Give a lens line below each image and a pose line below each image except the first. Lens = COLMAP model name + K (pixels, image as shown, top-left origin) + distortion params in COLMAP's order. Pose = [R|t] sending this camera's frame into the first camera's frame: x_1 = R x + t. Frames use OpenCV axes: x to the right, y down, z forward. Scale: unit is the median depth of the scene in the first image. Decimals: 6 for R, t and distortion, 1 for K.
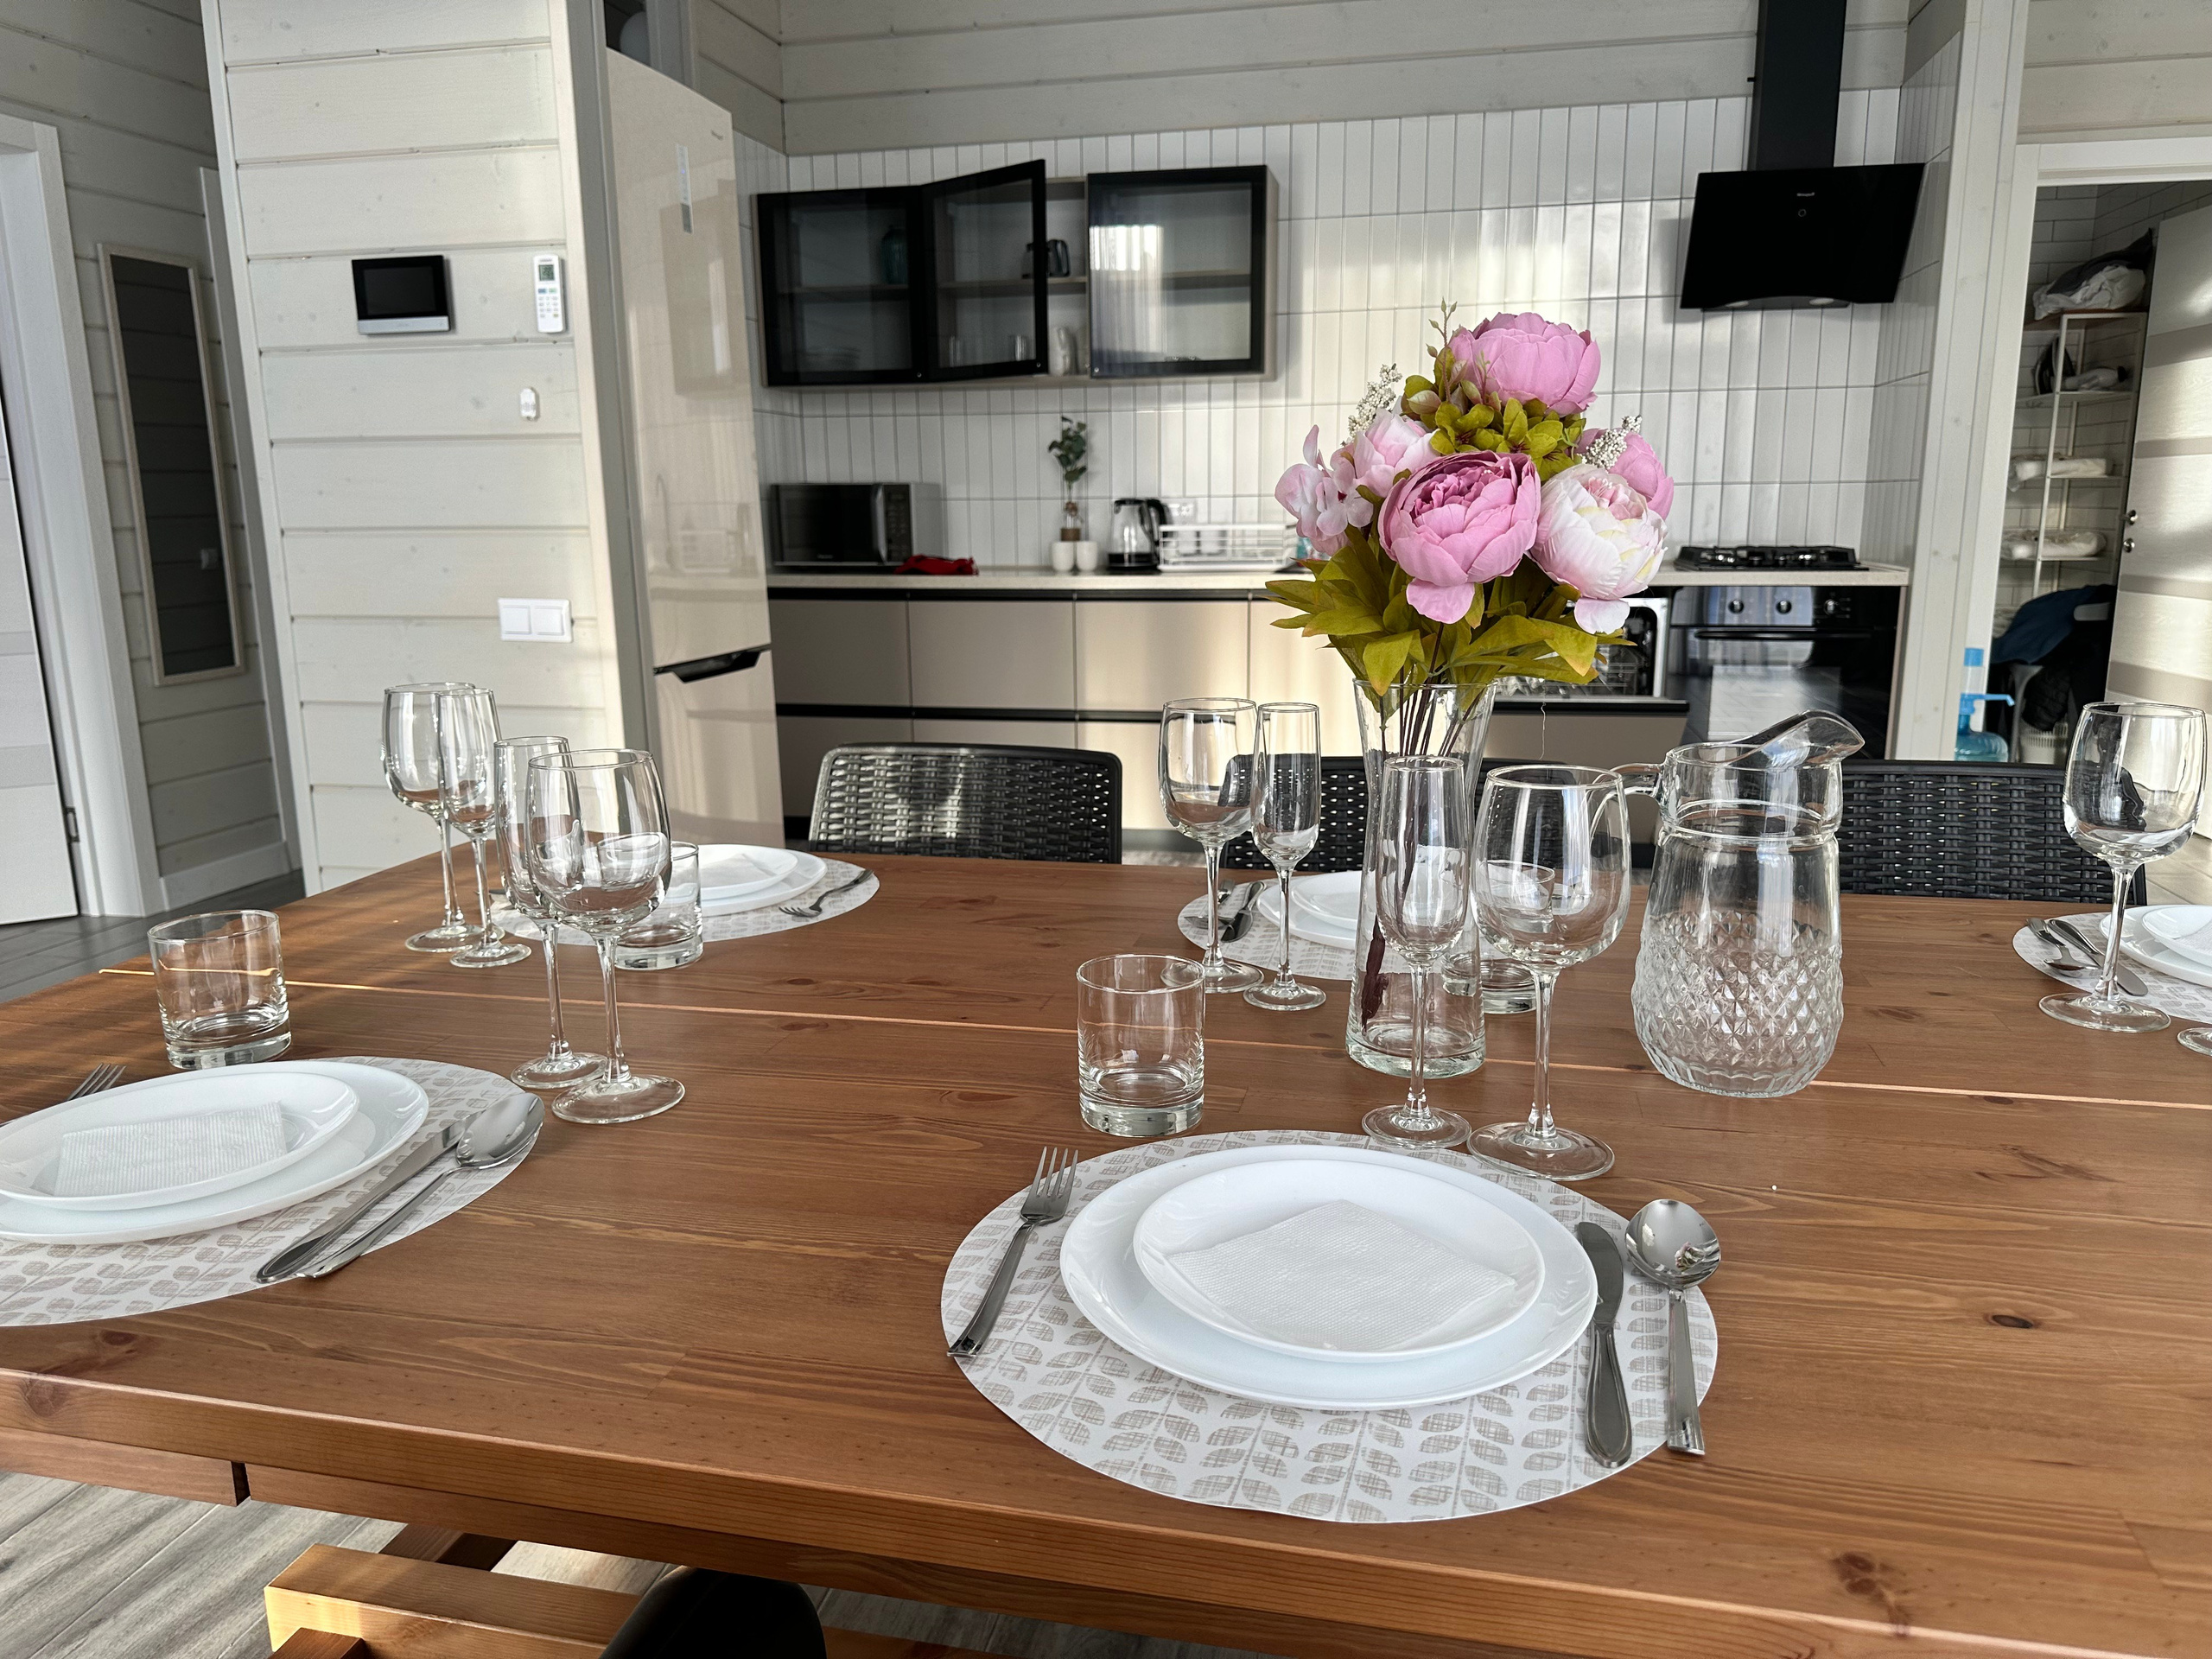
lens RADIAL K [[1568.7, 0, 1135.3], [0, 1568.7, 867.6], [0, 0, 1]] dist [0.059156, -0.099704]
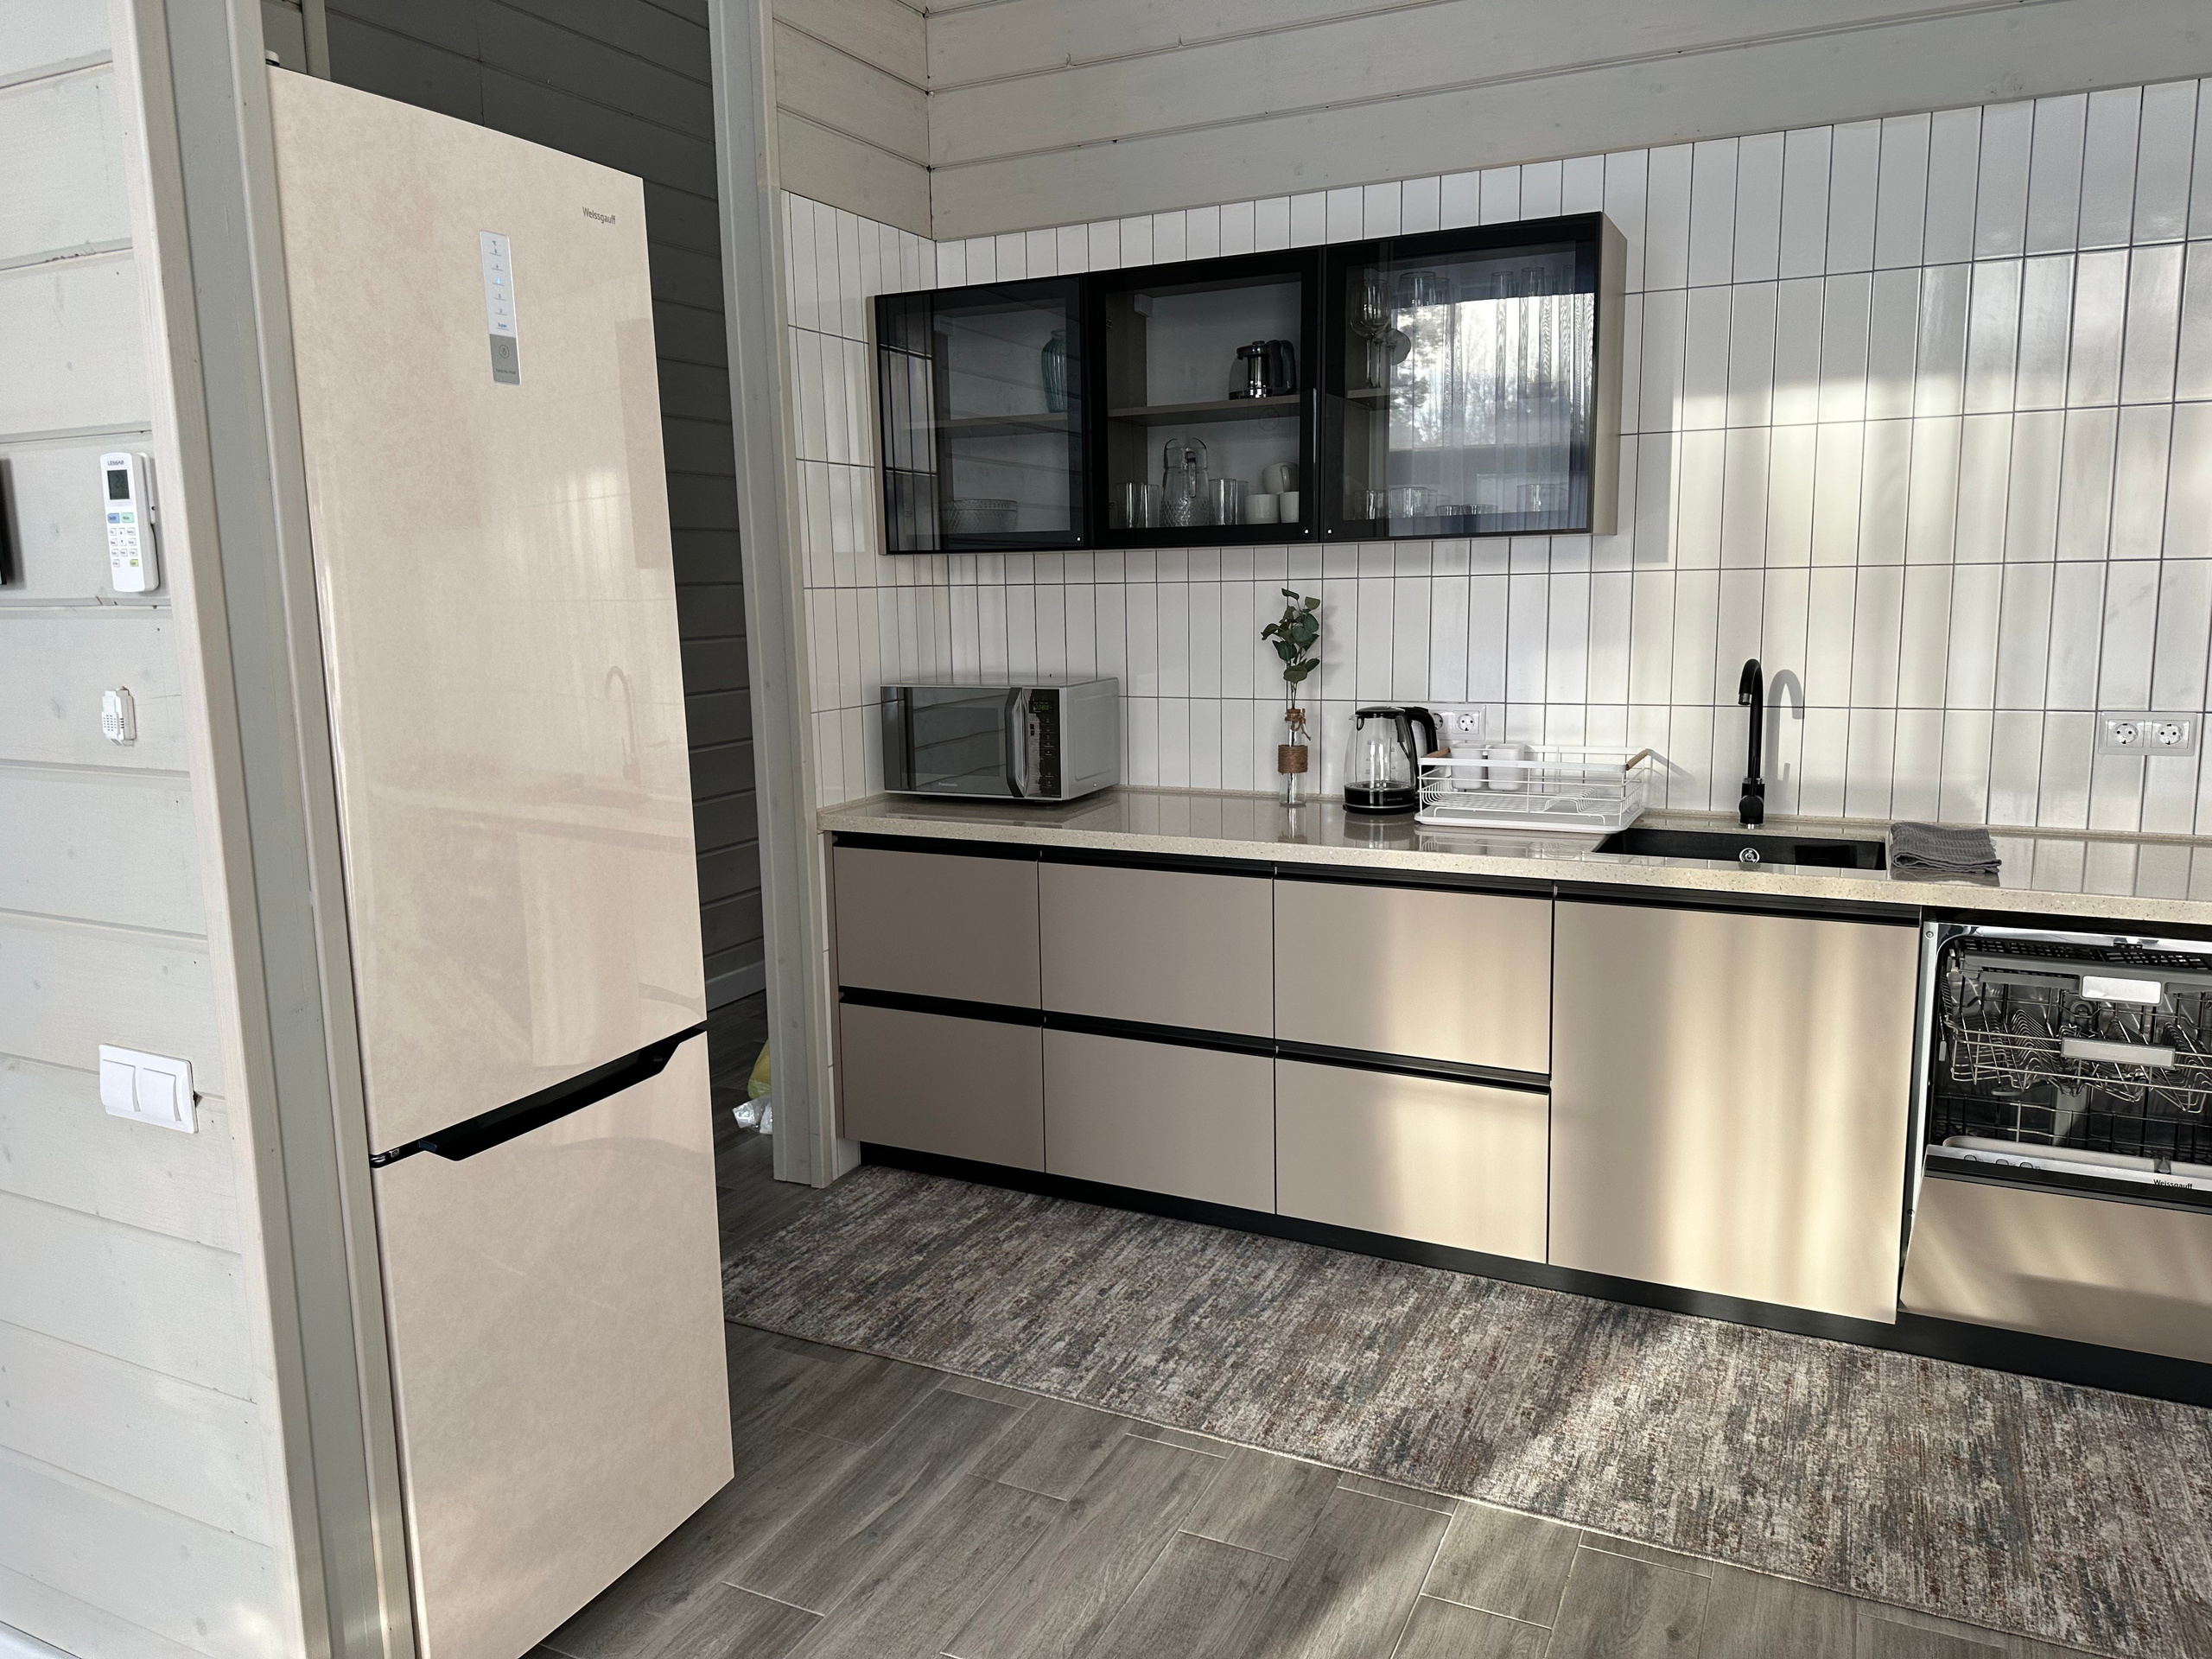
lens RADIAL K [[1568.7, 0, 1104.3], [0, 1568.7, 855.7], [0, 0, 1]] dist [0.059156, -0.099704]
pose [[0.969670, 0.036032, -0.241748, 0.048375], [-0.047377, 0.998024, -0.041278, -0.141616], [0.239783, 0.051480, 0.969461, 0.329230]]
